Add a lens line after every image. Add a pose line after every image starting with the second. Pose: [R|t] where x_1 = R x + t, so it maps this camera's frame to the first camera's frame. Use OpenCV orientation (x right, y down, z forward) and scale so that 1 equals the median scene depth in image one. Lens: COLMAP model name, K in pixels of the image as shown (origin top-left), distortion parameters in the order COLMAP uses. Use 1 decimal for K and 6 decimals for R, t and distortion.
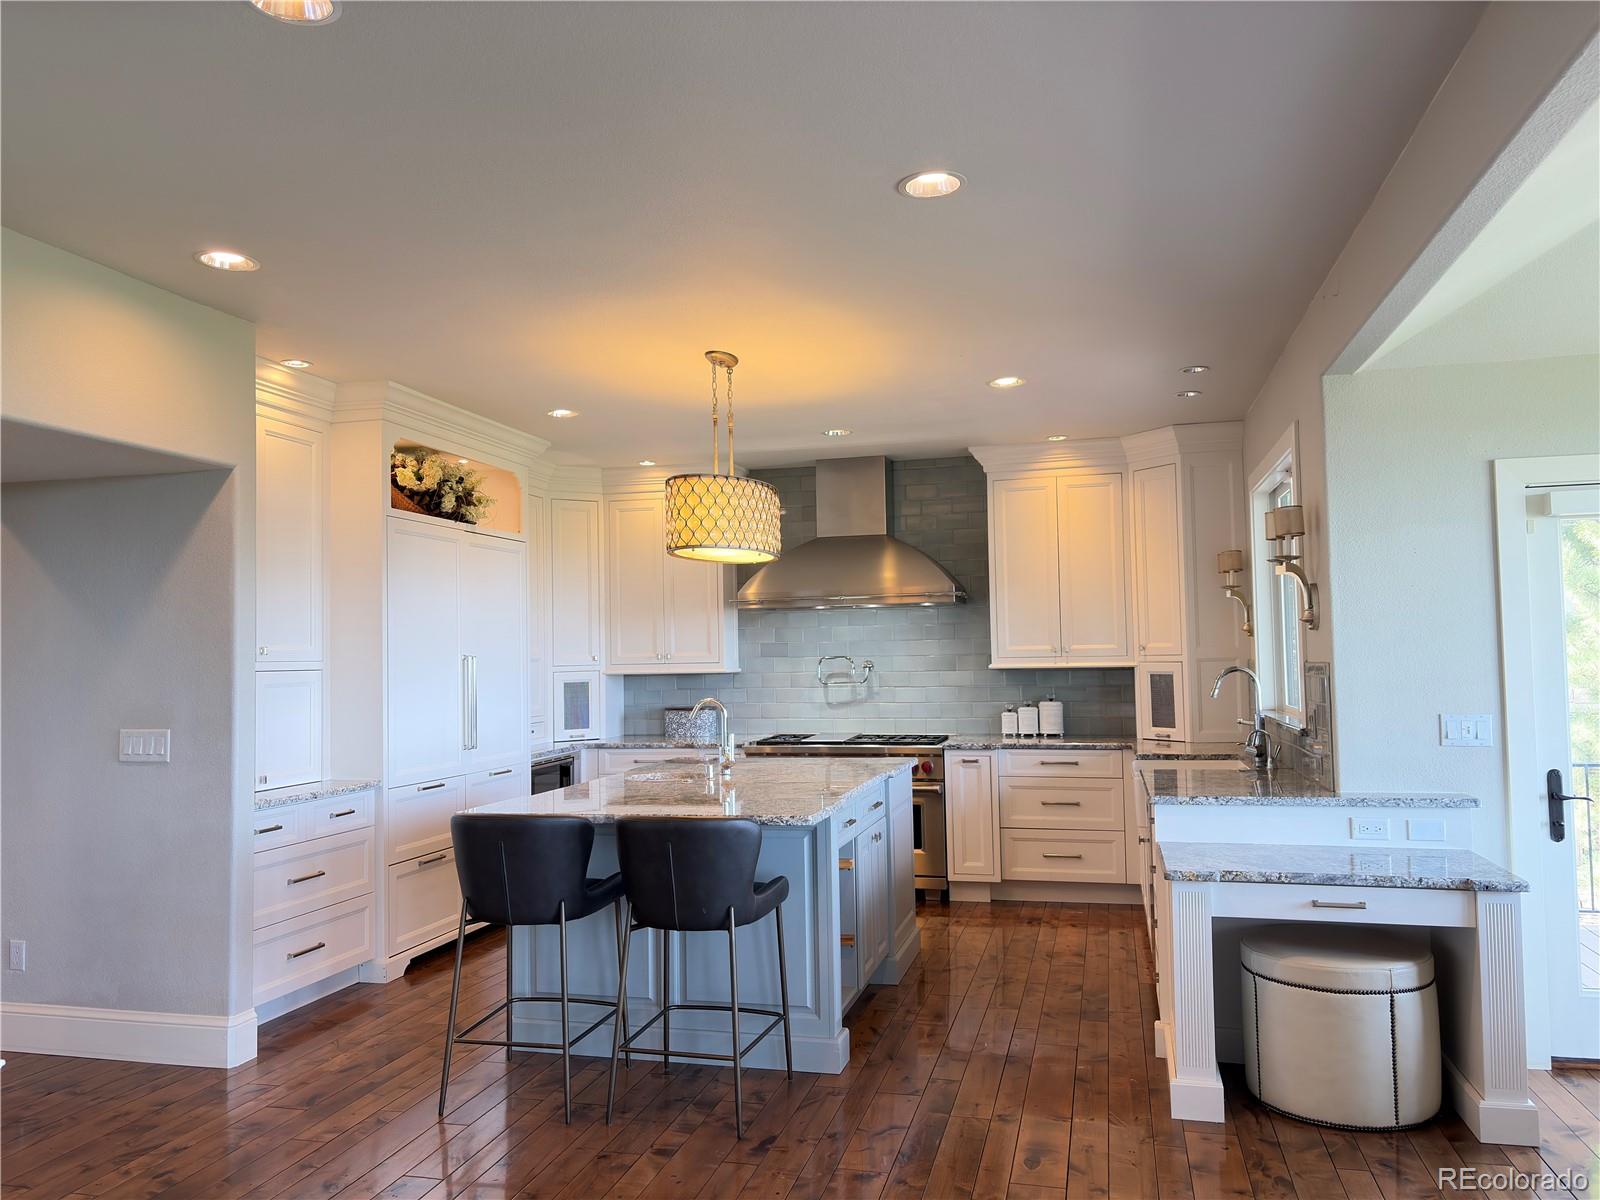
lens RADIAL K [[1234.9, 0, 800.0], [0, 1234.9, 600.0], [0, 0, 1]] dist [-0.002490, -0.002805]
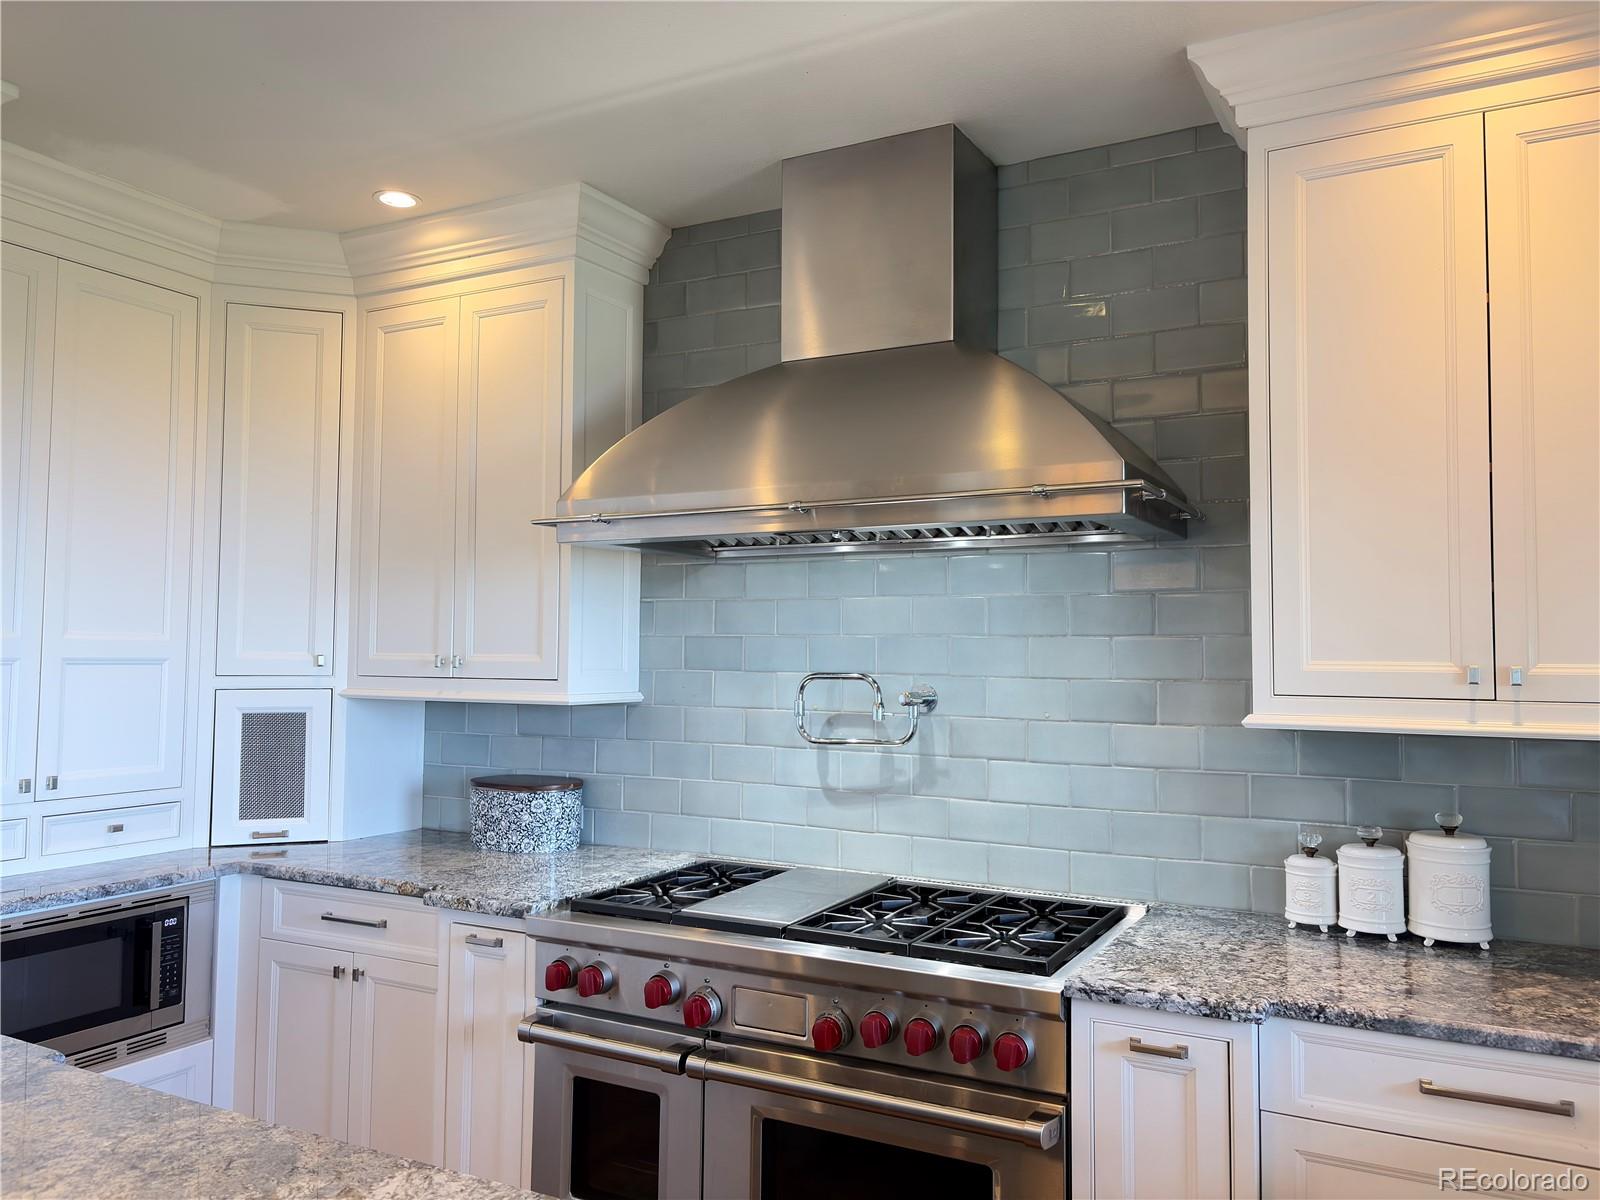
lens RADIAL K [[1234.9, 0, 800.0], [0, 1234.9, 600.0], [0, 0, 1]] dist [-0.002490, -0.002805]
pose [[0.970287, 0.015451, -0.241464, 0.117412], [-0.014978, 0.999881, 0.003795, 0.022619], [0.241494, -0.000066, 0.970402, 0.655387]]
